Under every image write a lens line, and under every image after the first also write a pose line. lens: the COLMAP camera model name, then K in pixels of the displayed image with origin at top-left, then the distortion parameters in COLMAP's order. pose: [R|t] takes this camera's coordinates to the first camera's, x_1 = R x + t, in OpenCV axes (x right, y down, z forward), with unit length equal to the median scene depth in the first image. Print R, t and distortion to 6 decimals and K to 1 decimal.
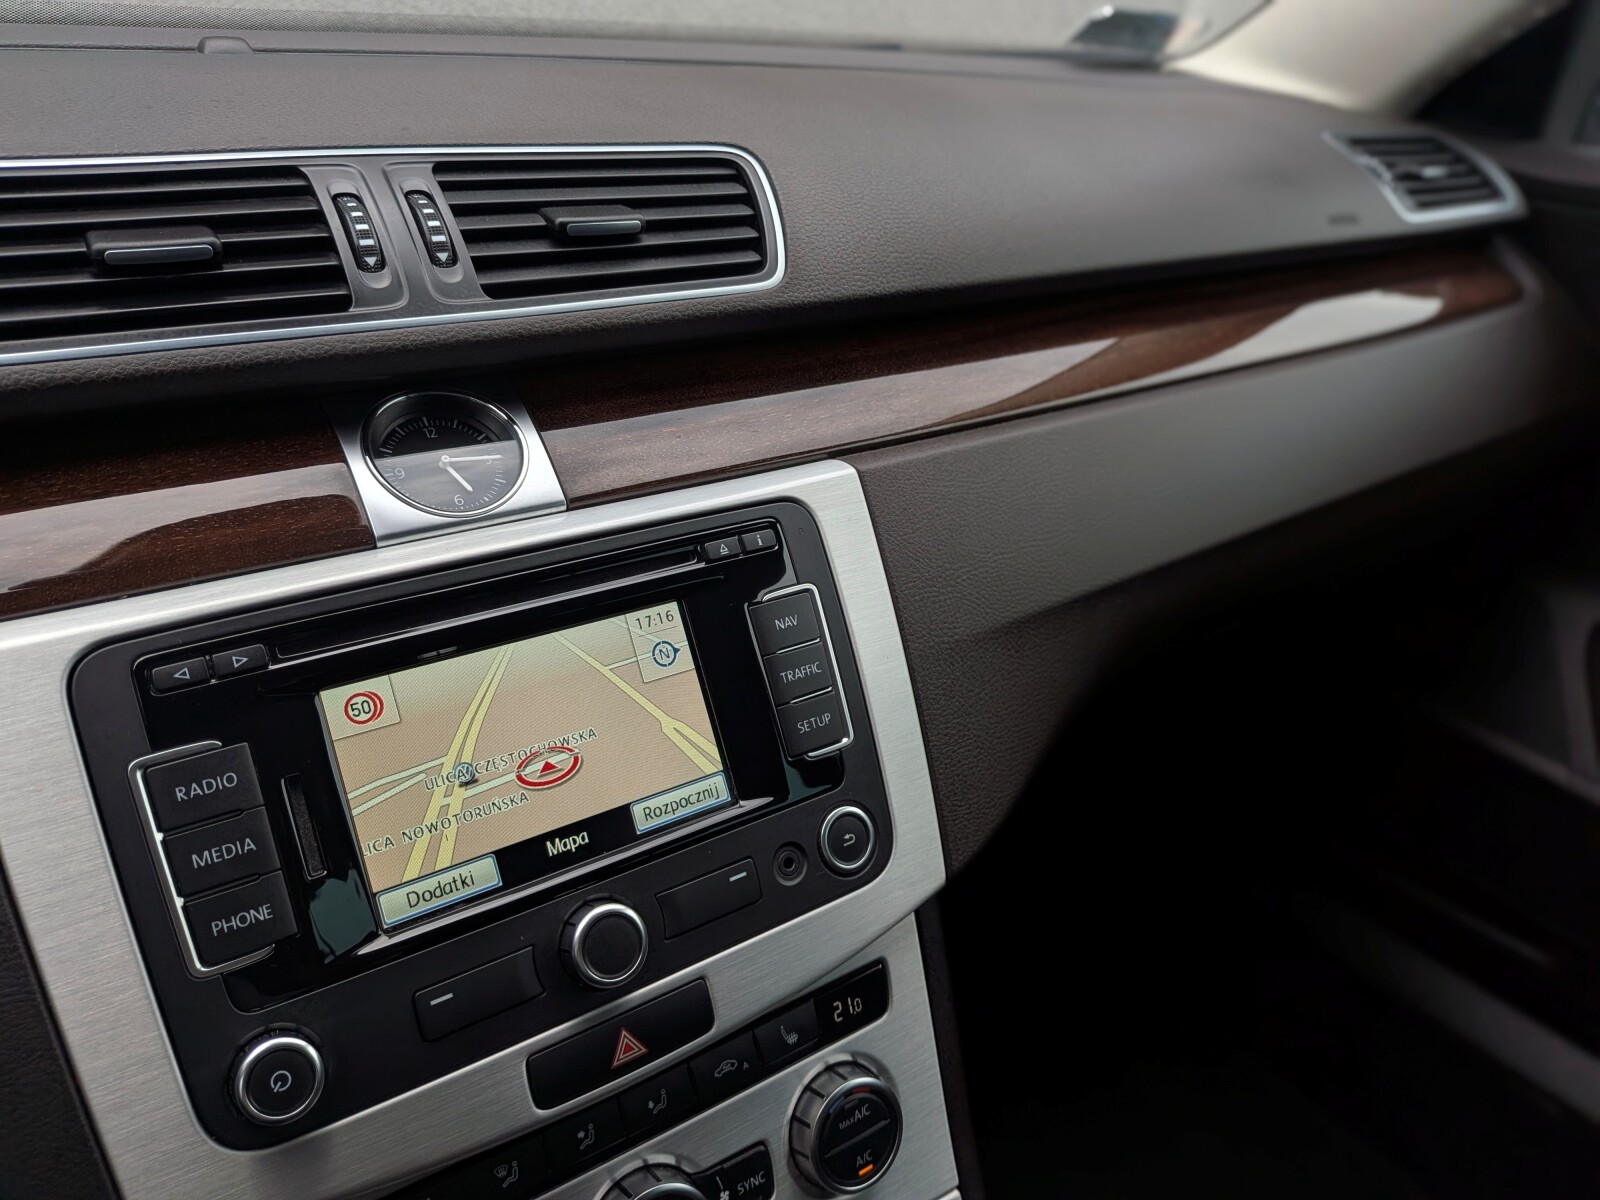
lens RADIAL K [[1160.8, 0, 791.7], [0, 1160.8, 574.8], [0, 0, 1]] dist [0.056695, -0.136456]
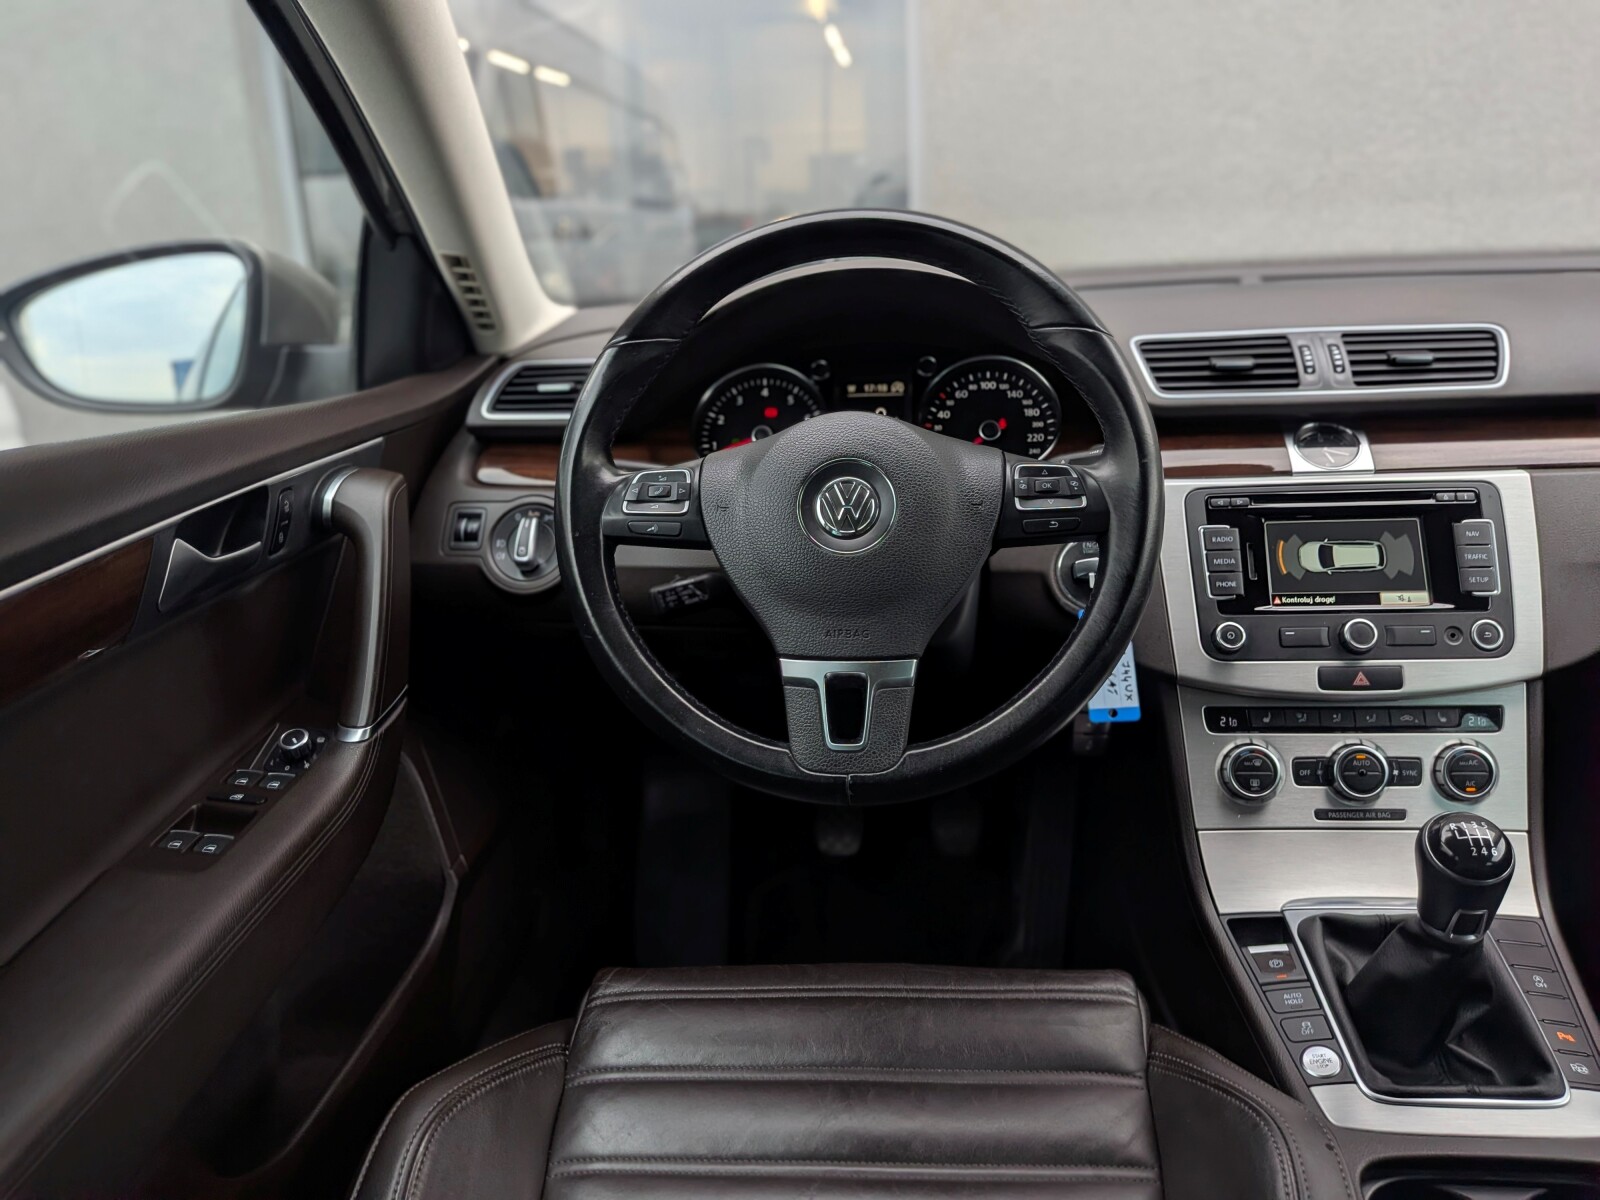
lens RADIAL K [[1129.0, 0, 801.9], [0, 1129.0, 590.0], [0, 0, 1]] dist [0.063978, -0.139739]
pose [[0.757777, 0.127349, -0.639966, 0.441502], [-0.199319, 0.979069, -0.041184, 0.511542], [0.621326, 0.158766, 0.767299, -1.487520]]
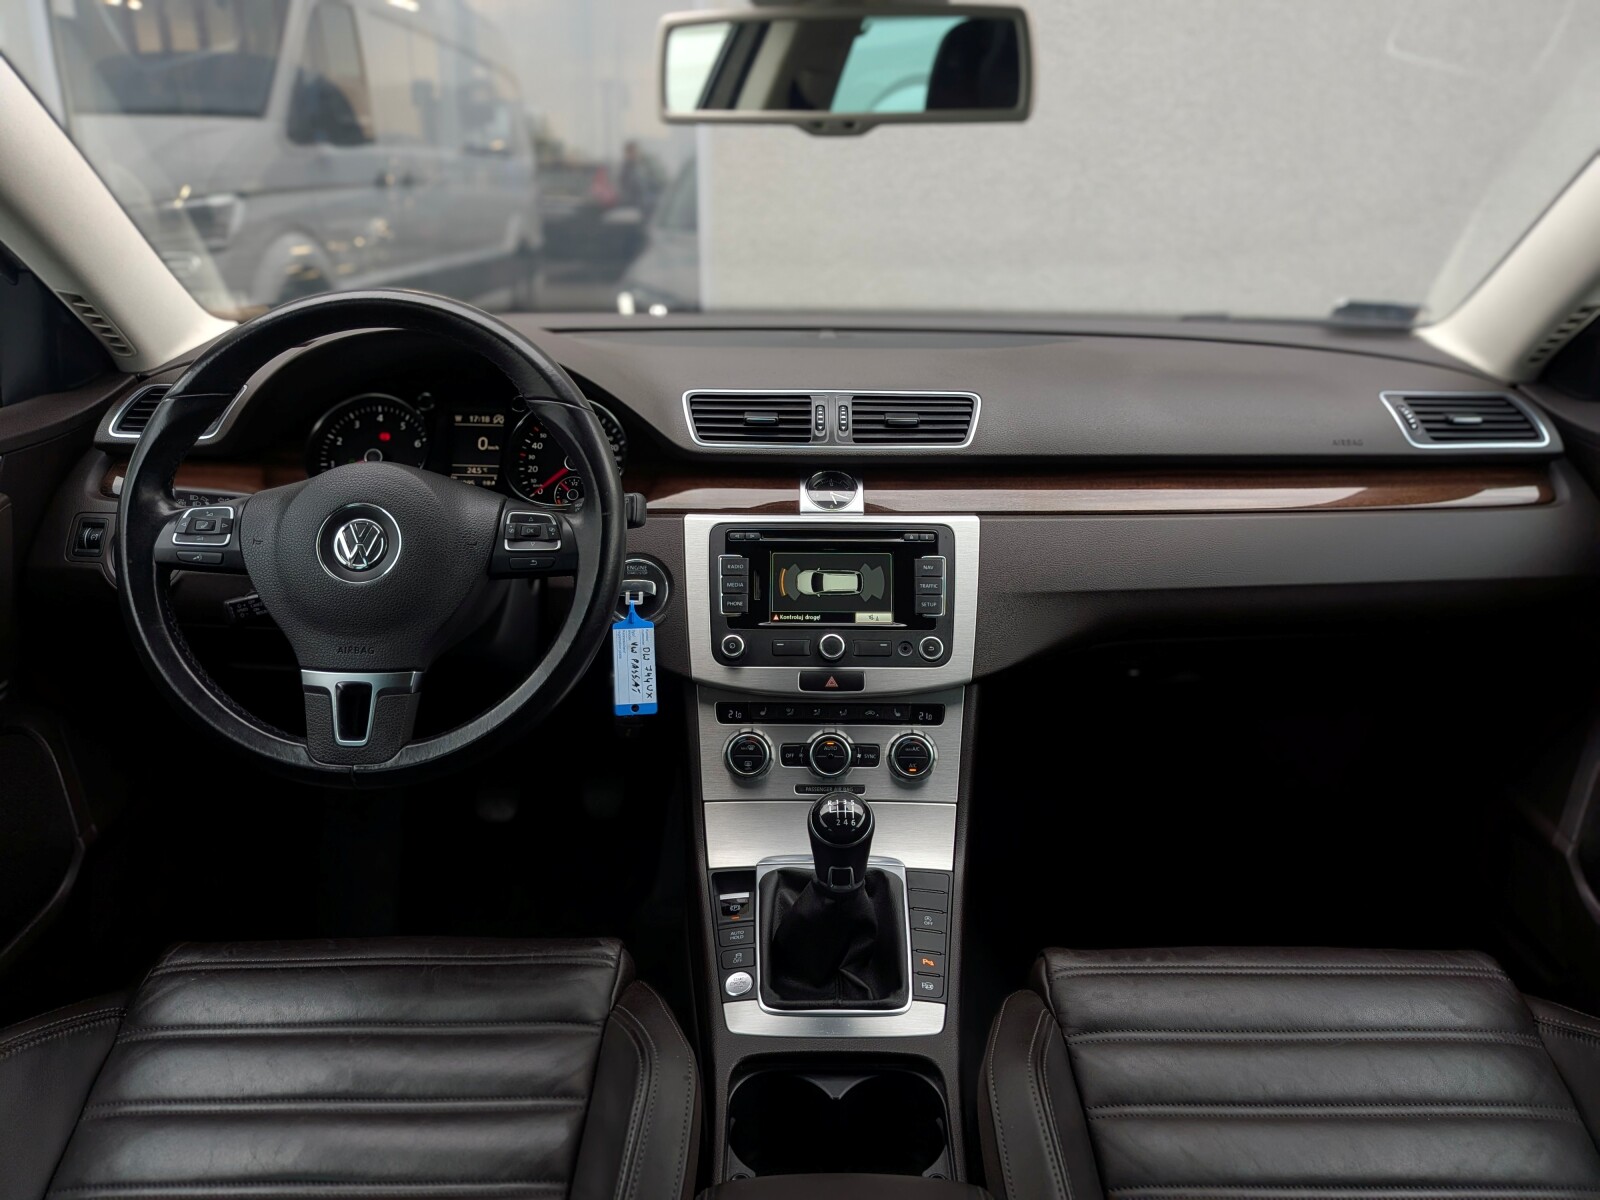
lens RADIAL K [[1117.0, 0, 814.9], [0, 1117.0, 613.3], [0, 0, 1]] dist [0.067237, -0.140169]
pose [[0.828320, 0.179075, -0.530865, 1.261072], [-0.215635, 0.976448, -0.007079, 0.235998], [0.517095, 0.120337, 0.847427, -1.442360]]
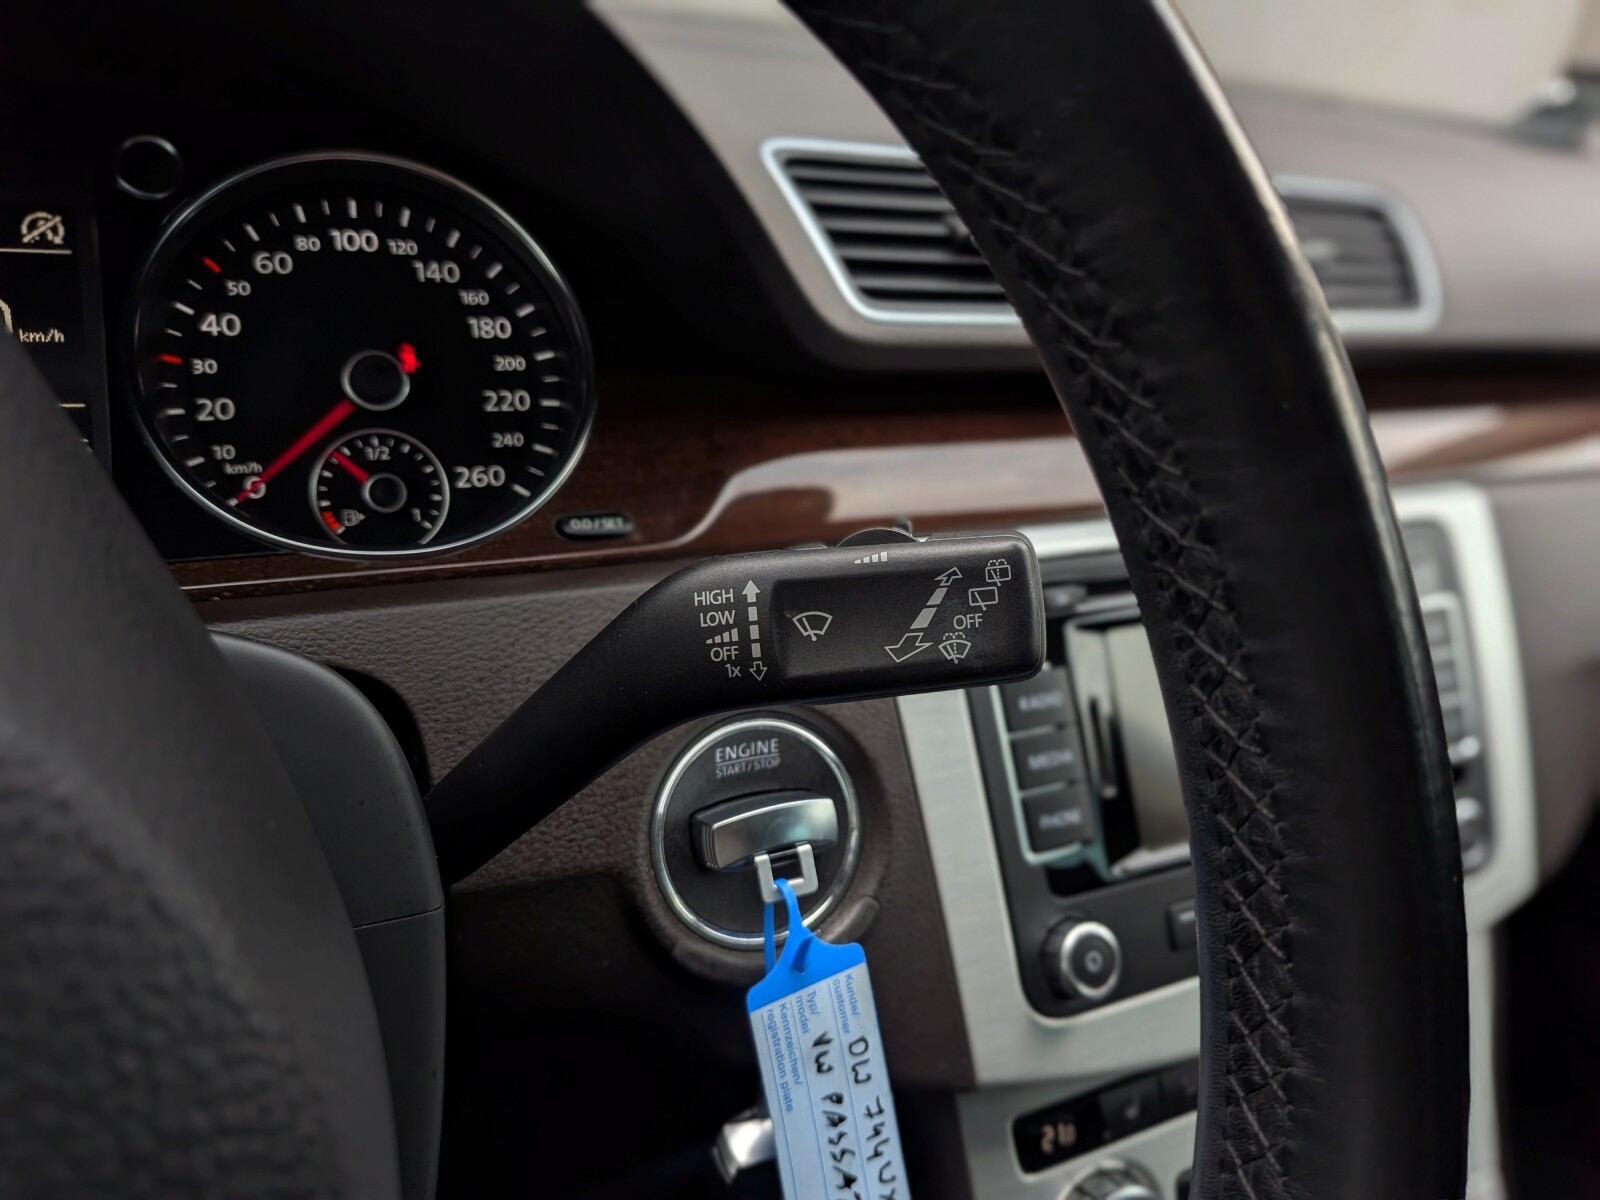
lens RADIAL K [[1166.7, 0, 800.0], [0, 1166.7, 600.0], [0, 0, 1]] dist [0.059284, -0.159049]
pose [[0.988155, 0.119584, -0.096174, -0.511764], [-0.119956, 0.992777, 0.001923, 0.086141], [0.095710, 0.009636, 0.995363, -0.150454]]
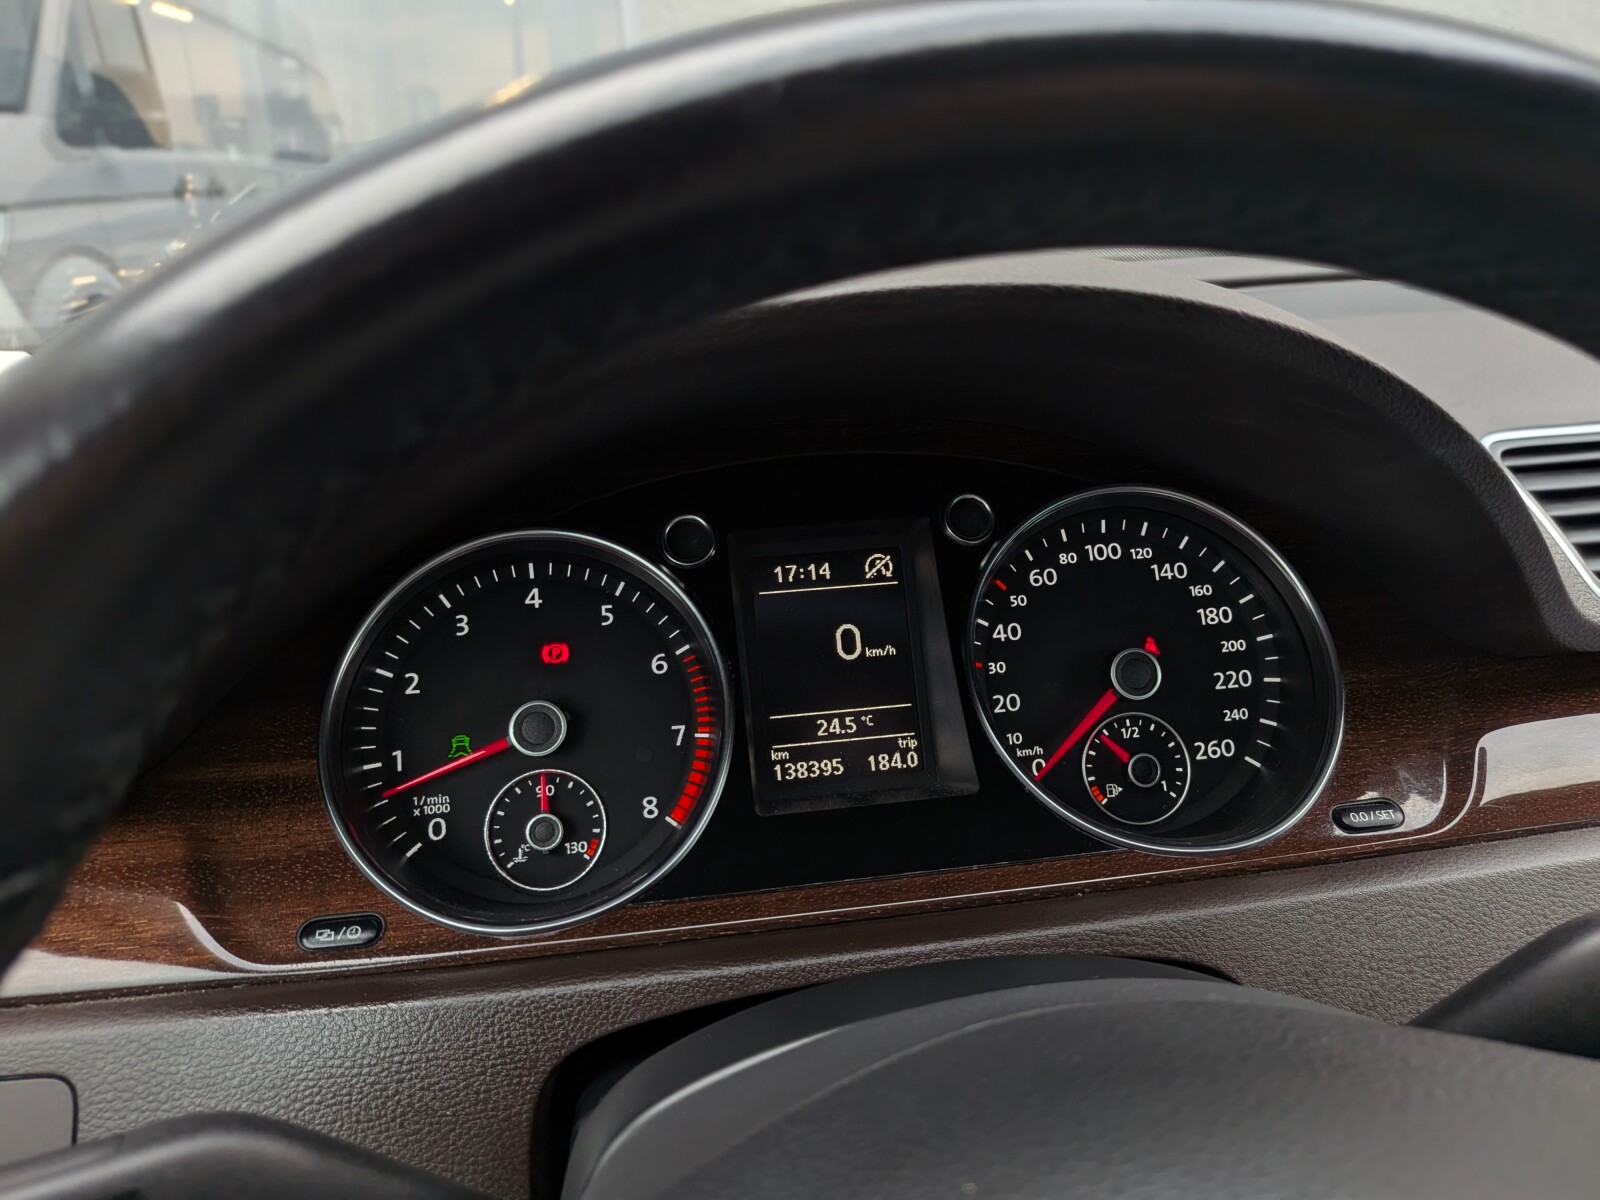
lens RADIAL K [[1148.9, 0, 822.6], [0, 1148.9, 577.7], [0, 0, 1]] dist [0.050515, -0.097588]
pose [[0.904404, 0.073057, -0.420376, -0.766030], [-0.112600, 0.991172, -0.069994, -0.022719], [0.411552, 0.110637, 0.904646, -0.352414]]
